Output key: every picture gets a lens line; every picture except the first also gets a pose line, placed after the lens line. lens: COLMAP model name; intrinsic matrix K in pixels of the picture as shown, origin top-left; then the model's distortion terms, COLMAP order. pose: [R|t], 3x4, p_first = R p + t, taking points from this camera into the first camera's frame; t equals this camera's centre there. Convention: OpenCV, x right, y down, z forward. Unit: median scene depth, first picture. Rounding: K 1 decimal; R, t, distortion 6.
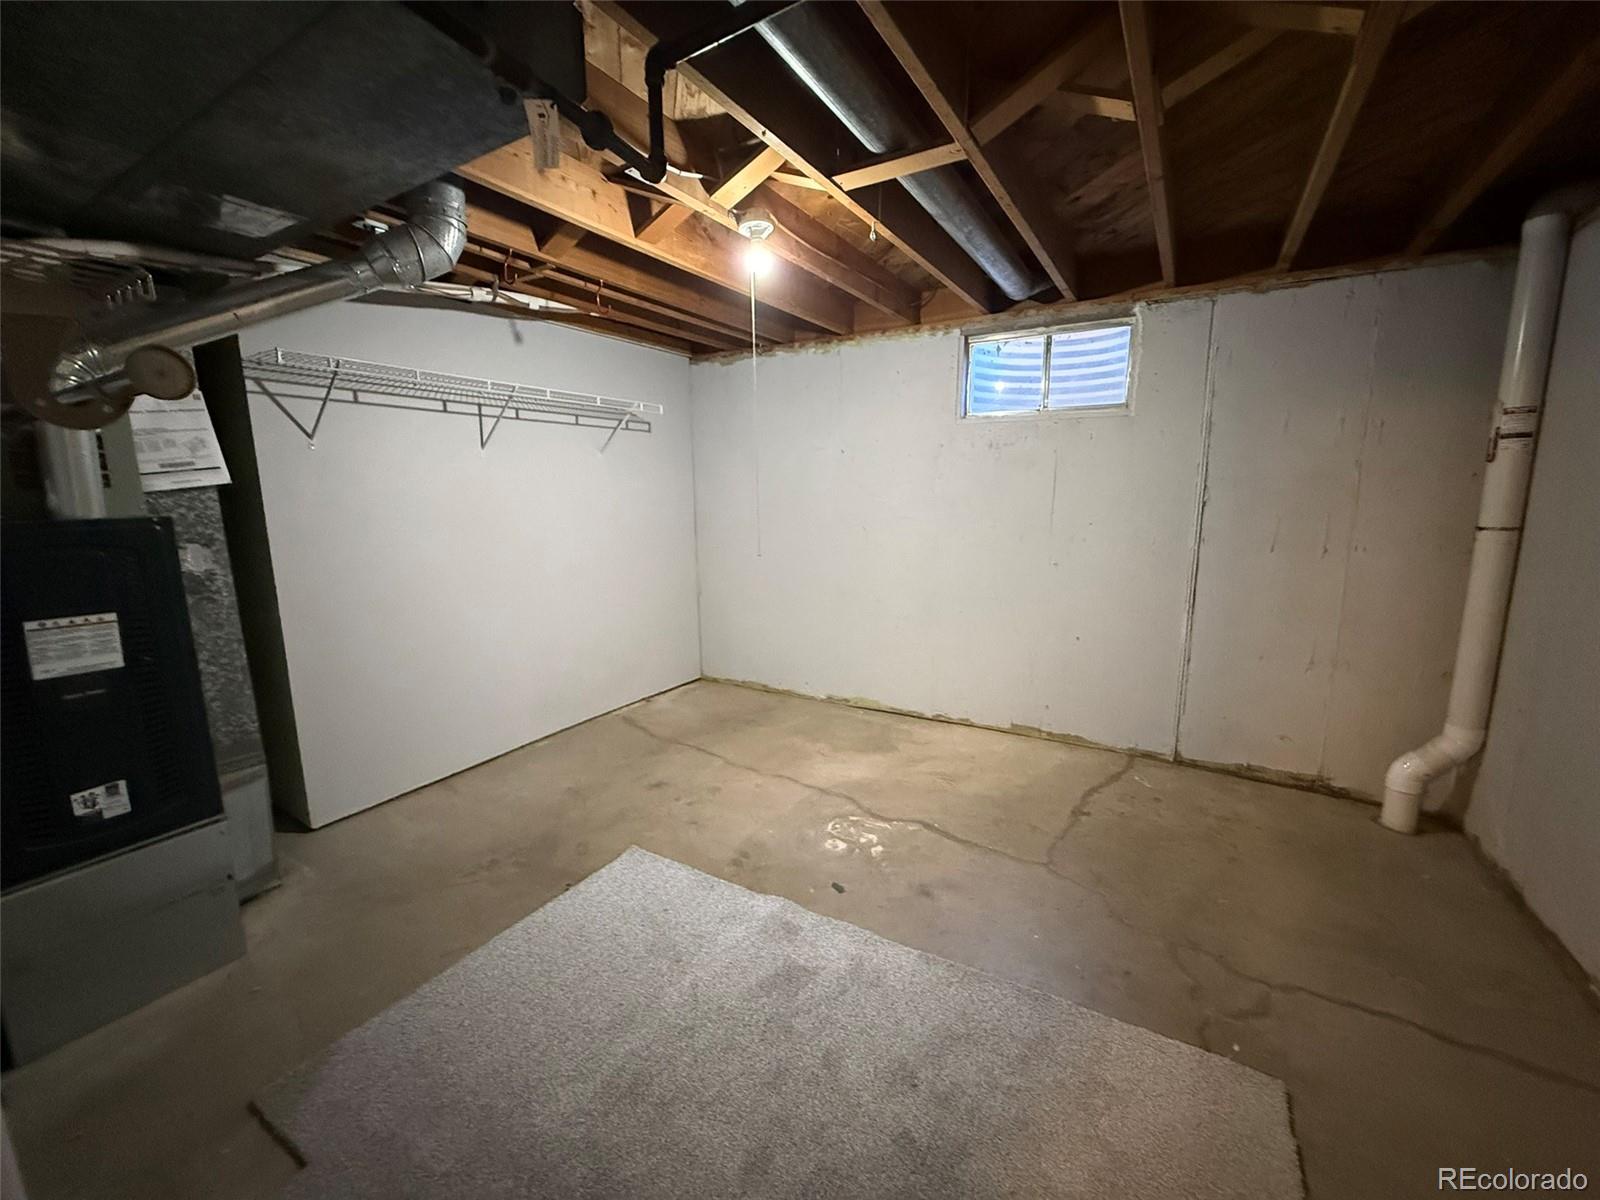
lens RADIAL K [[637.6, 0, 800.0], [0, 637.6, 600.0], [0, 0, 1]] dist [0.002743, 0.000149]
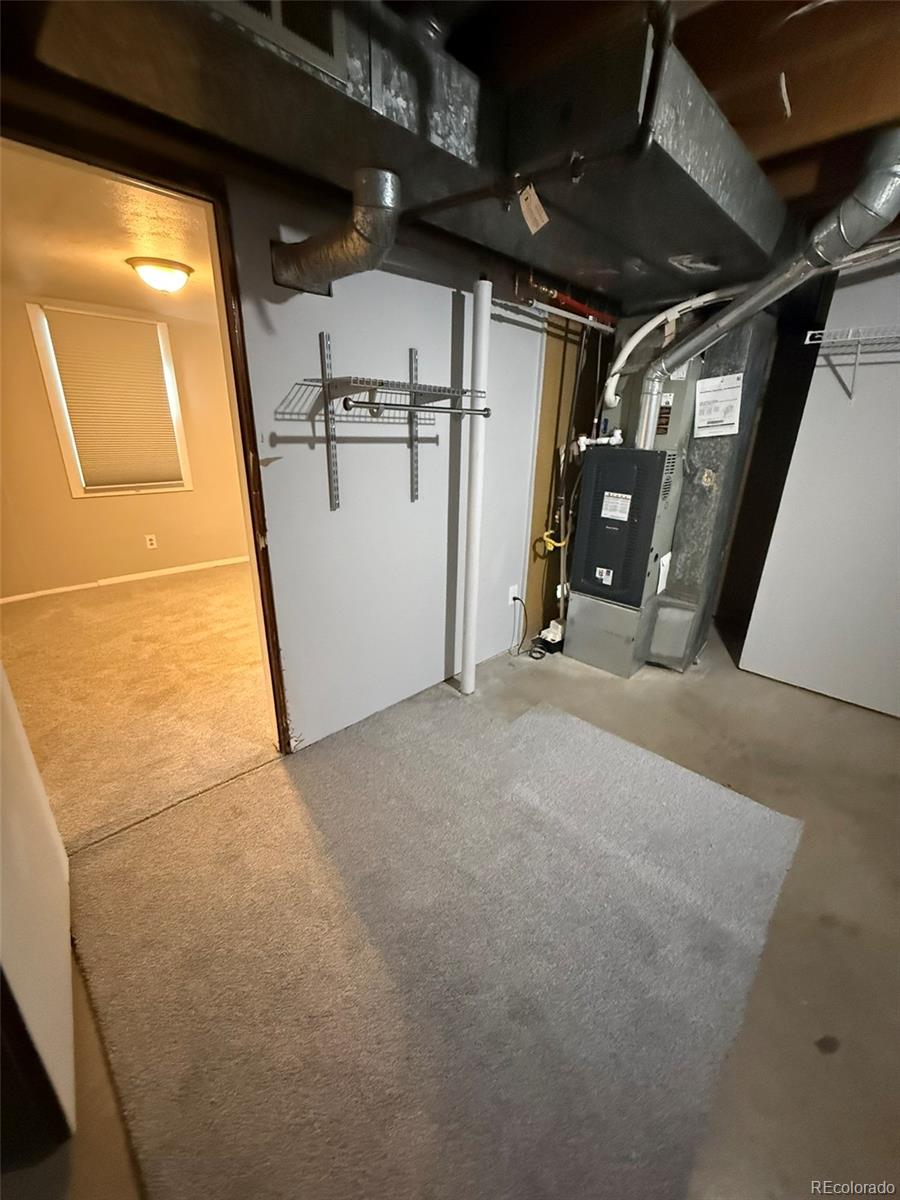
lens RADIAL K [[478.2, 0, 450.0], [0, 478.2, 600.0], [0, 0, 1]] dist [0.002743, 0.000149]
pose [[-0.240953, 0.335983, -0.910526, 0.615050], [-0.191364, 0.903303, 0.383958, -0.154279], [0.951484, 0.266758, -0.153359, 0.727221]]
